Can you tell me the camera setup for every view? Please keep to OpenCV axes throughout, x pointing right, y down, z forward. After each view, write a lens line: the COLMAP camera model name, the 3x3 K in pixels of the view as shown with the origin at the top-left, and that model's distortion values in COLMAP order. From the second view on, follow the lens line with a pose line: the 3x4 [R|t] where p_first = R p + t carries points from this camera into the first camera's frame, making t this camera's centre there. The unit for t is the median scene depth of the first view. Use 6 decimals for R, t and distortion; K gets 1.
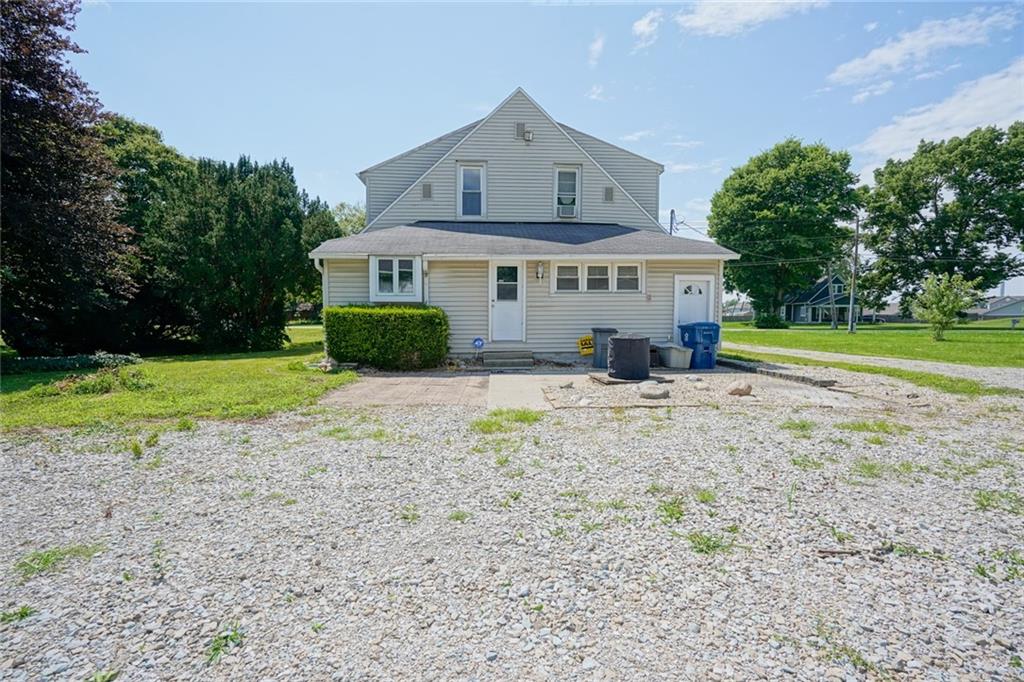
lens RADIAL K [[464.0, 0, 507.1], [0, 464.0, 343.7], [0, 0, 1]] dist [-0.015977, 0.006464]
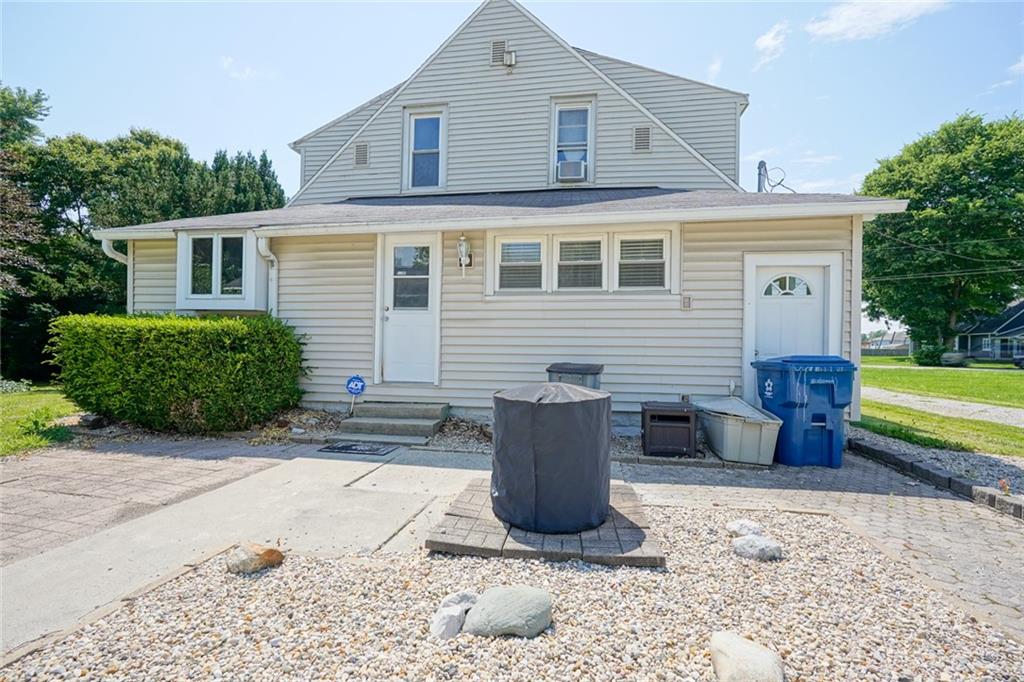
lens RADIAL K [[464.0, 0, 507.1], [0, 464.0, 343.7], [0, 0, 1]] dist [-0.015977, 0.006464]
pose [[0.974227, 0.015133, -0.225060, 0.190274], [-0.028938, 0.997887, -0.058166, -0.018938], [0.223704, 0.063180, 0.972607, 0.402113]]
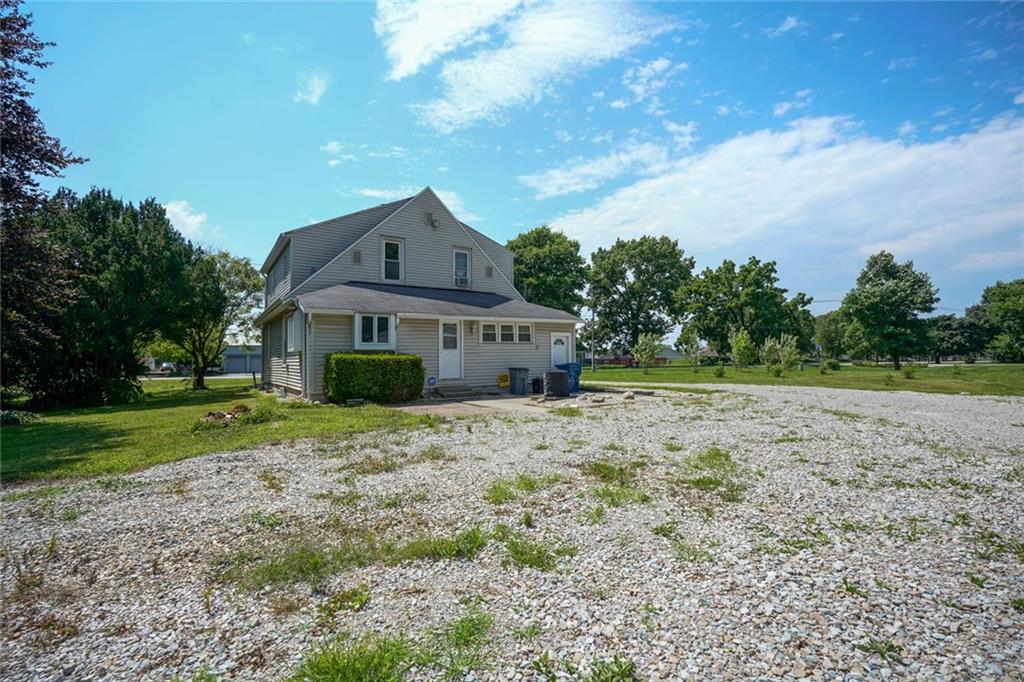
lens RADIAL K [[464.0, 0, 507.1], [0, 464.0, 343.7], [0, 0, 1]] dist [-0.015977, 0.006464]
pose [[0.867119, 0.007994, 0.498036, -0.428284], [0.041654, 0.995205, -0.088497, 0.014957], [-0.496356, 0.097483, 0.862629, -0.201061]]
